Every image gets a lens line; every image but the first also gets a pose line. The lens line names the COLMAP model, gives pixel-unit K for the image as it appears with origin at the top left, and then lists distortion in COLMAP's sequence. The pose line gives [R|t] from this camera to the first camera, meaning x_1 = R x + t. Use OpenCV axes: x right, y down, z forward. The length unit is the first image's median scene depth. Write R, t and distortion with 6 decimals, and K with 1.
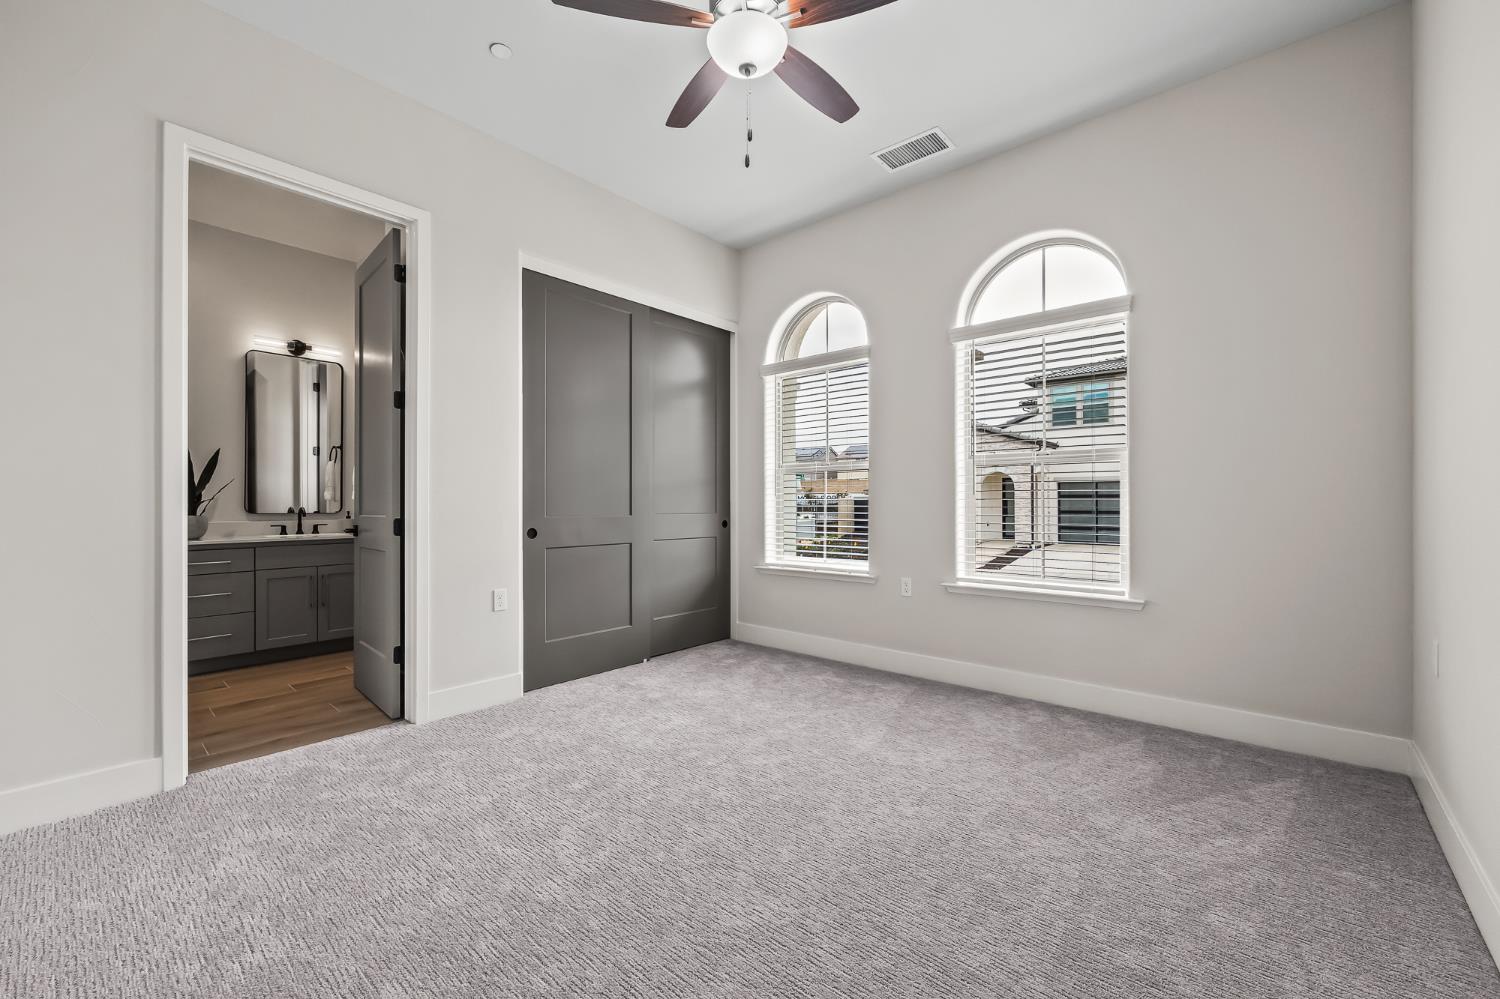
lens RADIAL K [[611.4, 0, 750.0], [0, 611.4, 499.5], [0, 0, 1]] dist [0.001505, 0.000199]
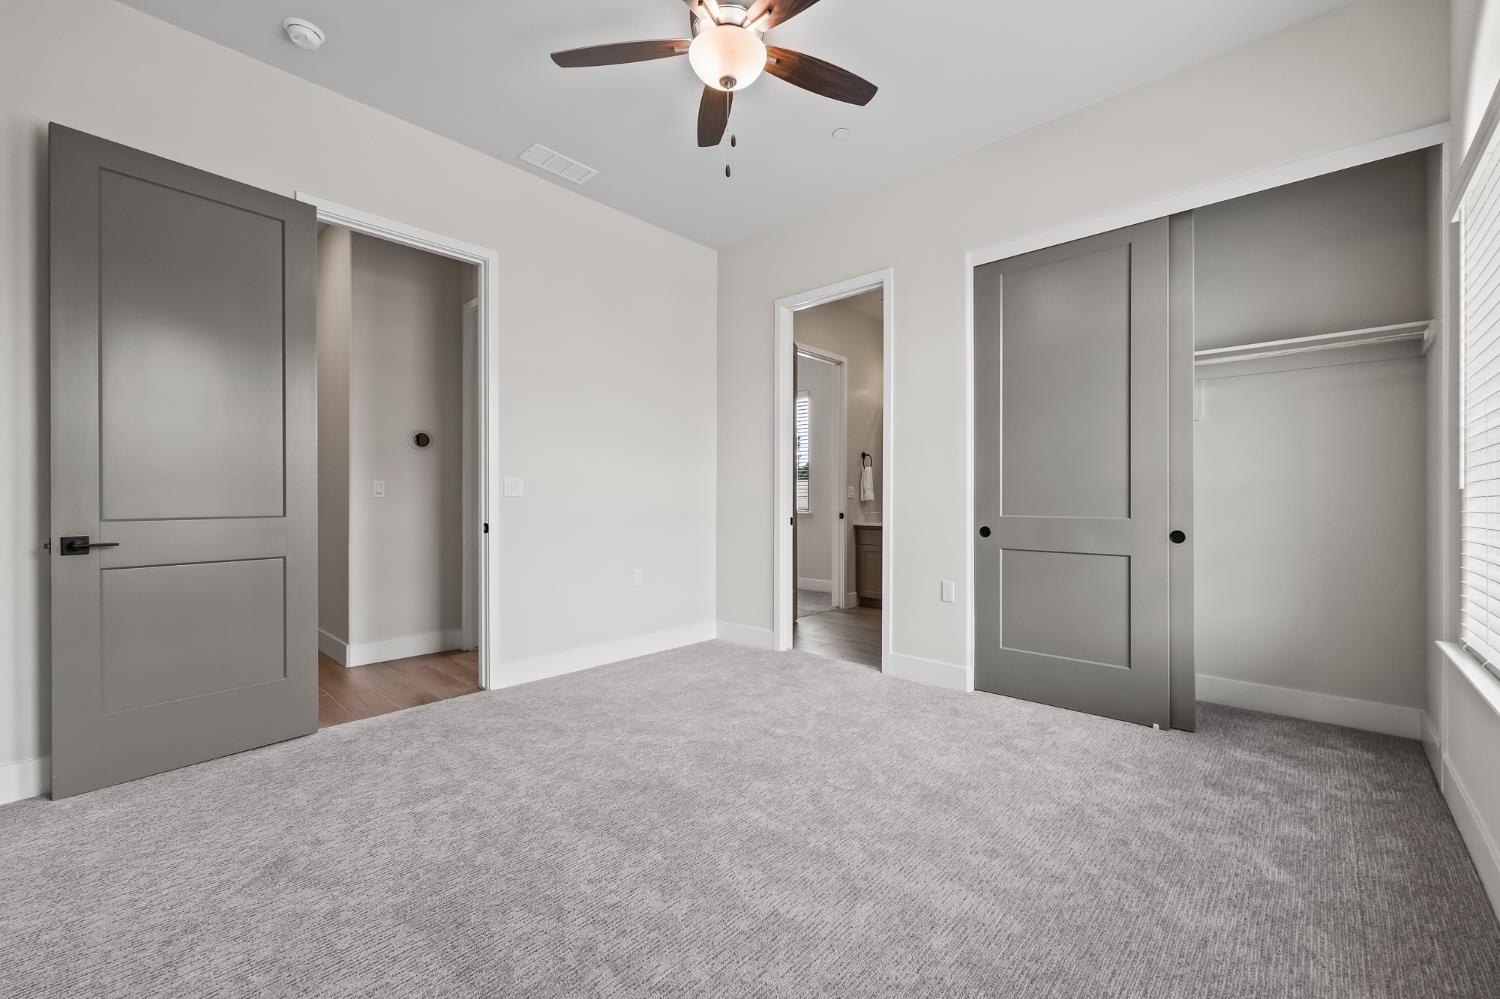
lens RADIAL K [[604.9, 0, 750.0], [0, 604.9, 499.5], [0, 0, 1]] dist [0.000397, 0.000021]
pose [[-0.027920, 0.001566, -0.999609, 0.624181], [0.007200, 0.999973, 0.001366, -0.000170], [0.999584, -0.007159, -0.027930, 0.652714]]
